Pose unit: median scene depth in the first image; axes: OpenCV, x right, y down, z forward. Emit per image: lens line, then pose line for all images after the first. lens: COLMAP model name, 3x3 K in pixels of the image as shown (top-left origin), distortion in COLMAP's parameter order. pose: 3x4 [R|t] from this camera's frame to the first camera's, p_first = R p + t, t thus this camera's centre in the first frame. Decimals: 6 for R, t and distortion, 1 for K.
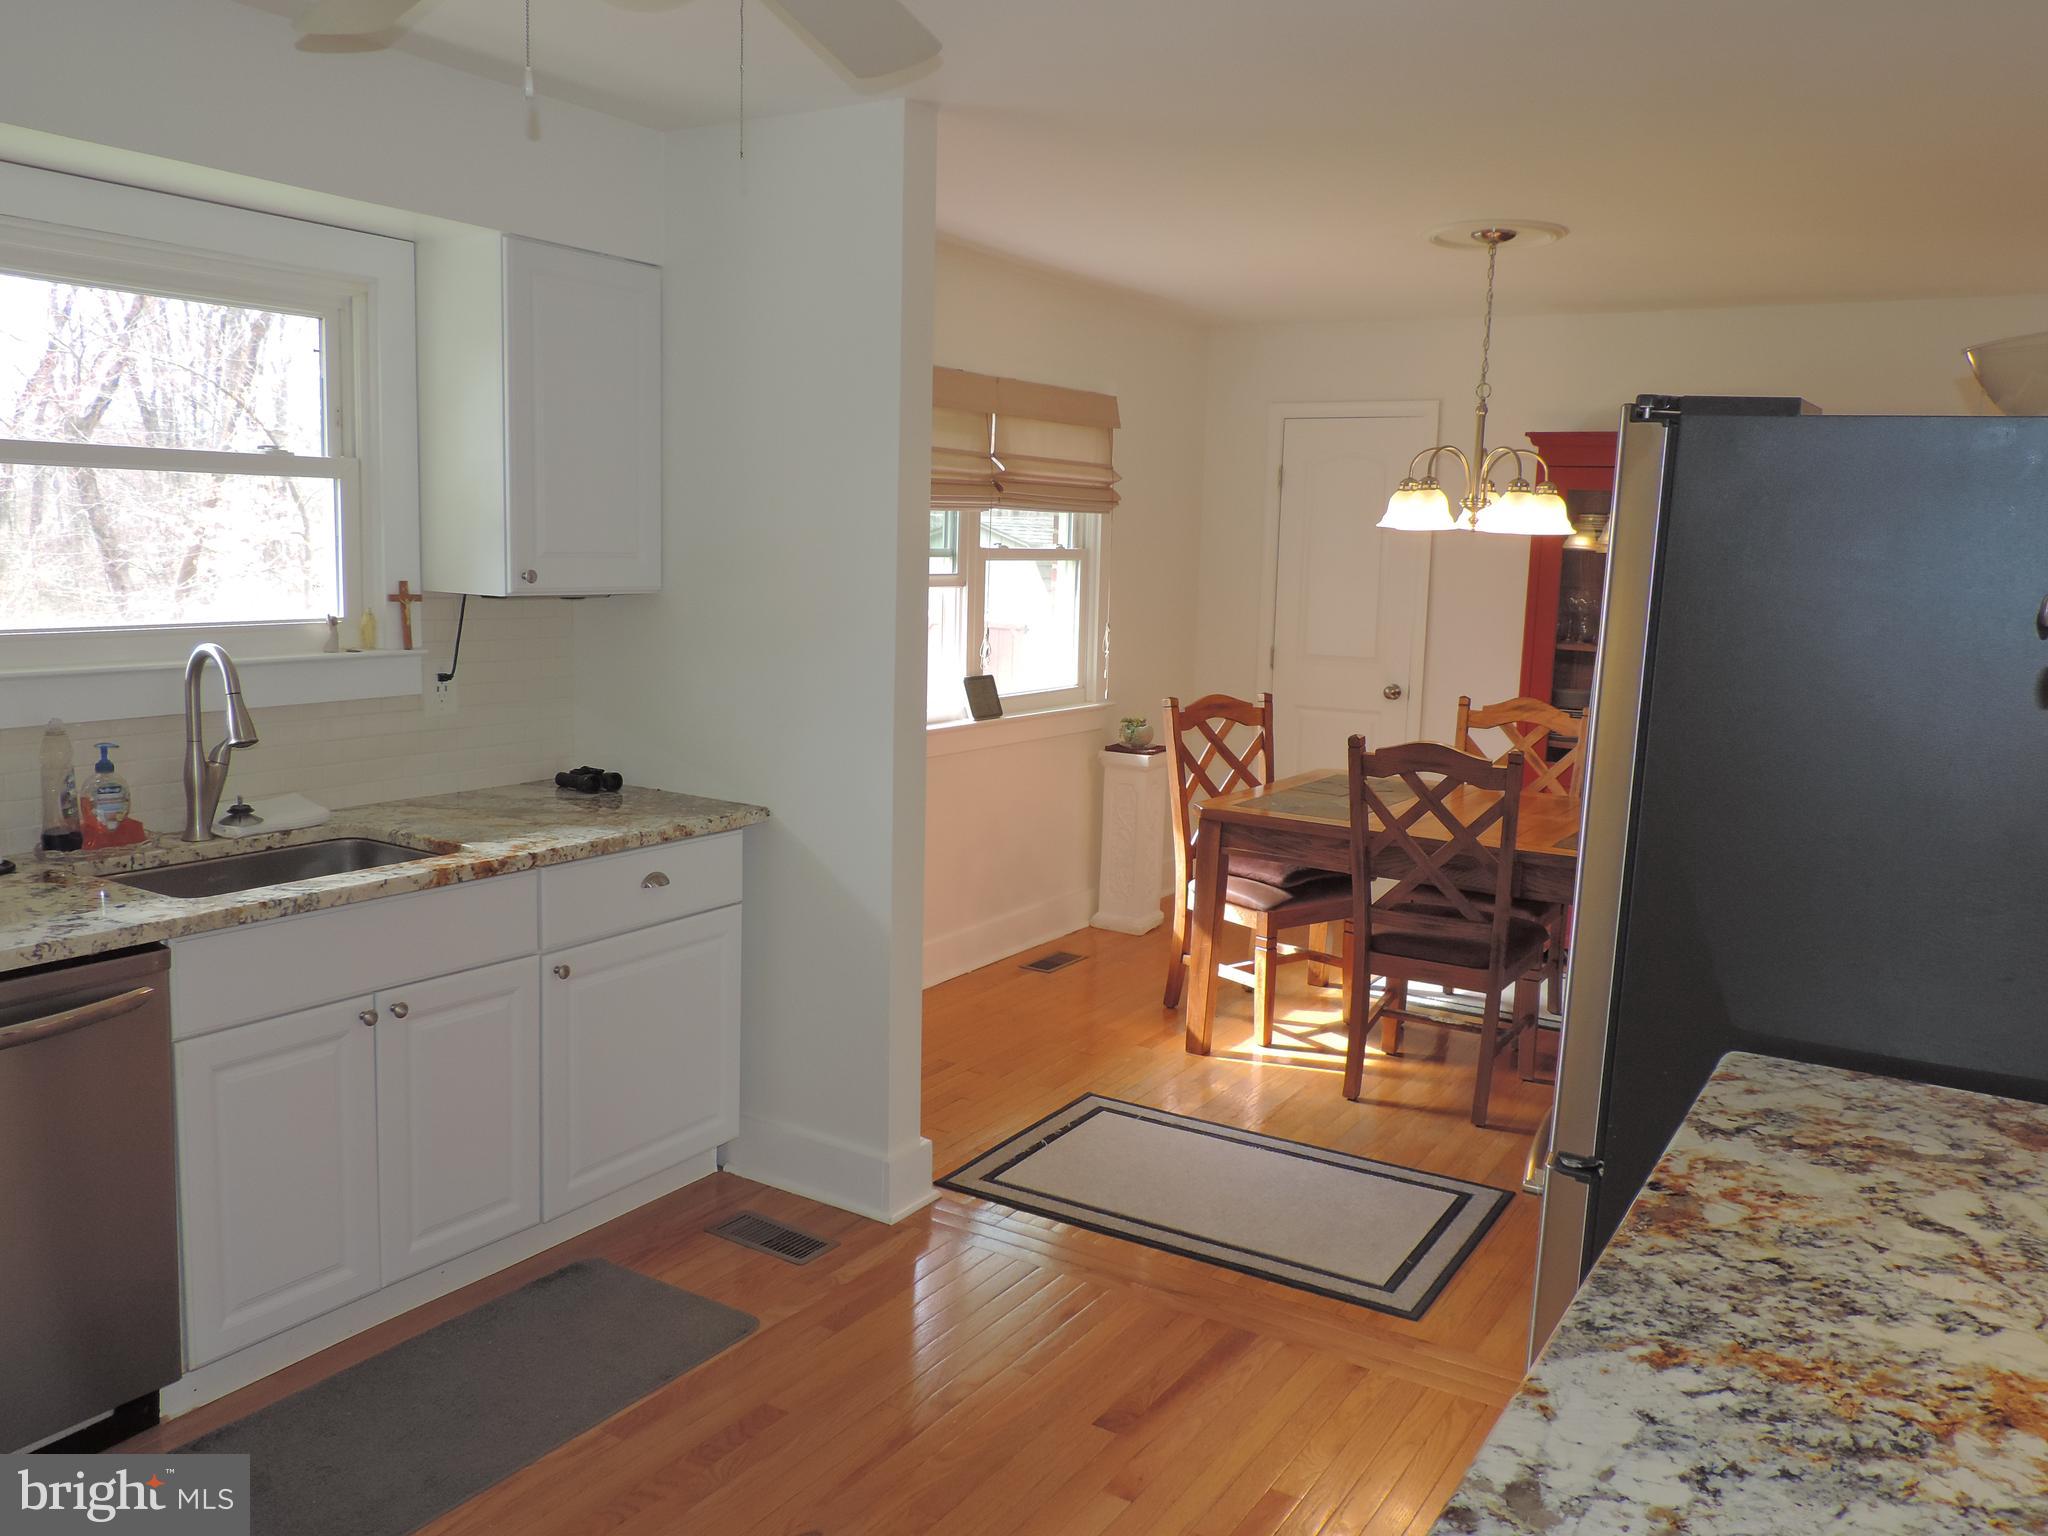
lens RADIAL K [[1603.1, 0, 1017.4], [0, 1603.1, 766.7], [0, 0, 1]] dist [-0.033743, 0.008400]
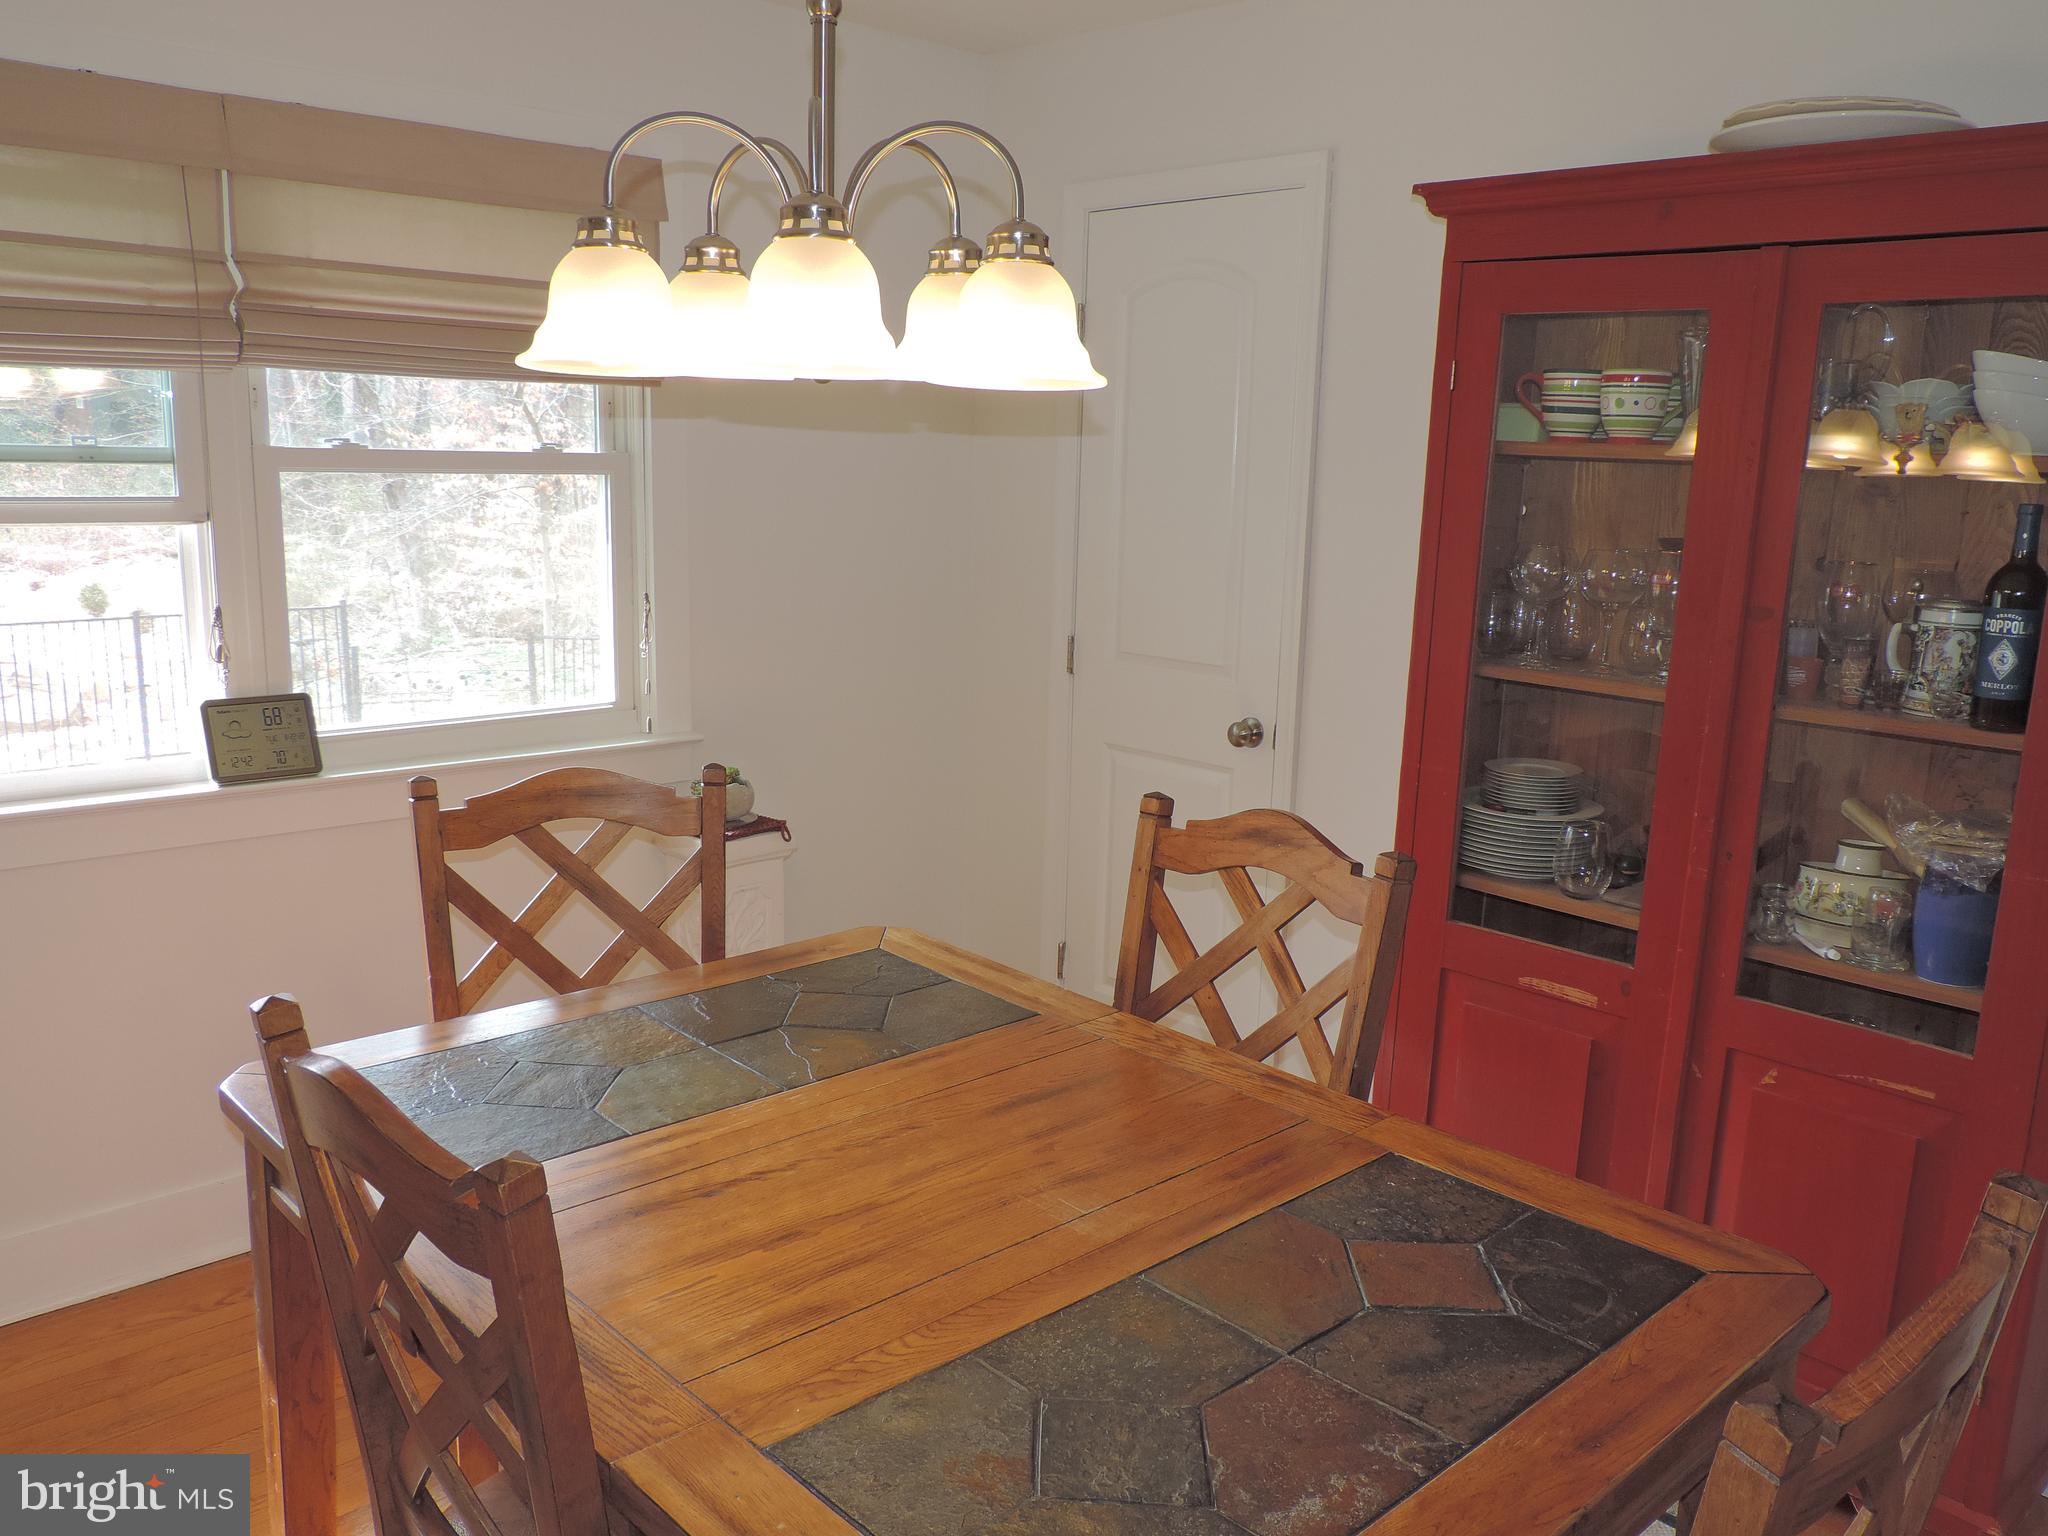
lens RADIAL K [[1603.1, 0, 1031.5], [0, 1603.1, 774.6], [0, 0, 1]] dist [-0.033743, 0.008400]
pose [[0.968817, 0.053424, -0.241950, 0.425579], [-0.040387, 0.997468, 0.058527, -0.088475], [0.244464, -0.046931, 0.968522, 0.694376]]
